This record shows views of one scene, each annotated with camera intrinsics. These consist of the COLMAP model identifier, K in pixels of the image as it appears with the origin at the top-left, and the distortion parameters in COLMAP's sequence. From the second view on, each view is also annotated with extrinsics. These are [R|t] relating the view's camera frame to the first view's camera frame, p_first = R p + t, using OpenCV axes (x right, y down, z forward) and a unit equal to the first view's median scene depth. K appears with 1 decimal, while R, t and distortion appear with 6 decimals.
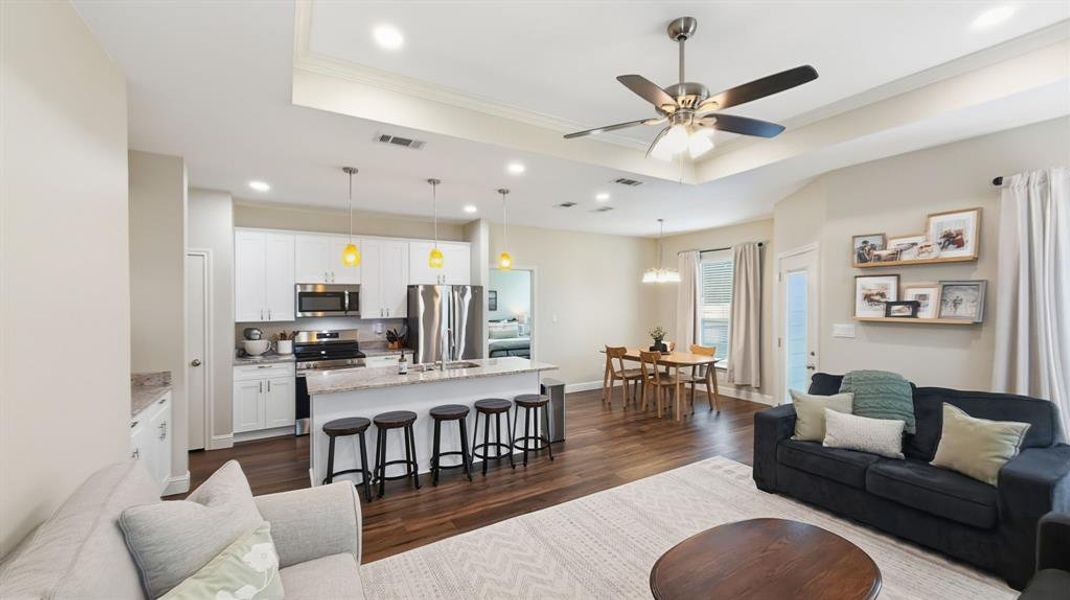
lens RADIAL K [[432.0, 0, 535.0], [0, 432.0, 300.0], [0, 0, 1]] dist [0.000996, 0.000054]
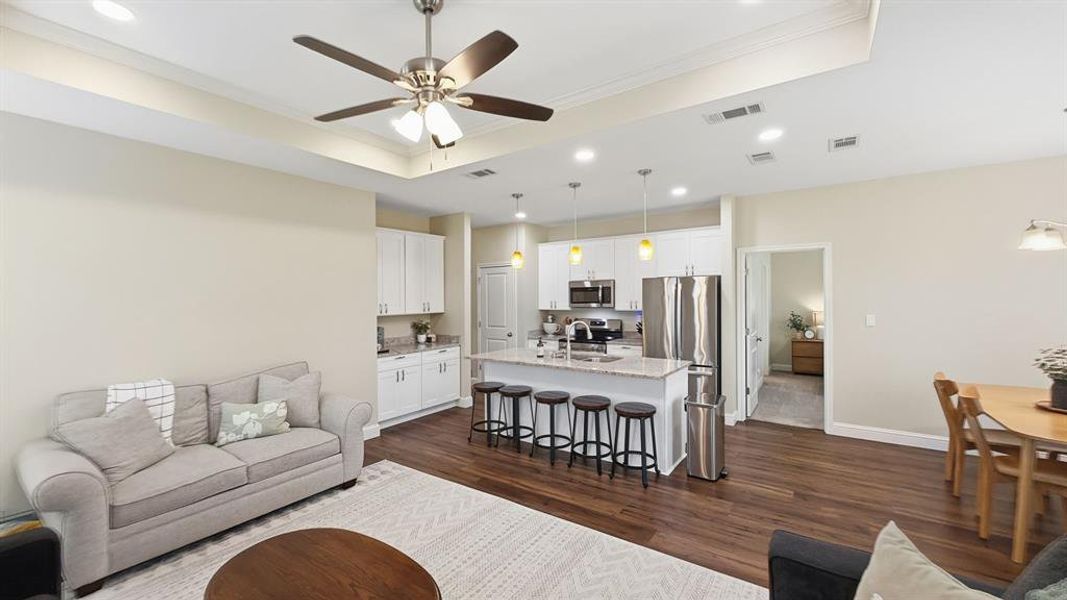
lens RADIAL K [[430.8, 0, 533.5], [0, 430.8, 300.0], [0, 0, 1]] dist [0.000996, 0.000054]
pose [[0.393921, 0.011178, -0.919076, 0.612308], [0.009965, 0.999815, 0.016431, -0.003902], [0.919090, -0.015631, 0.393737, 0.418491]]
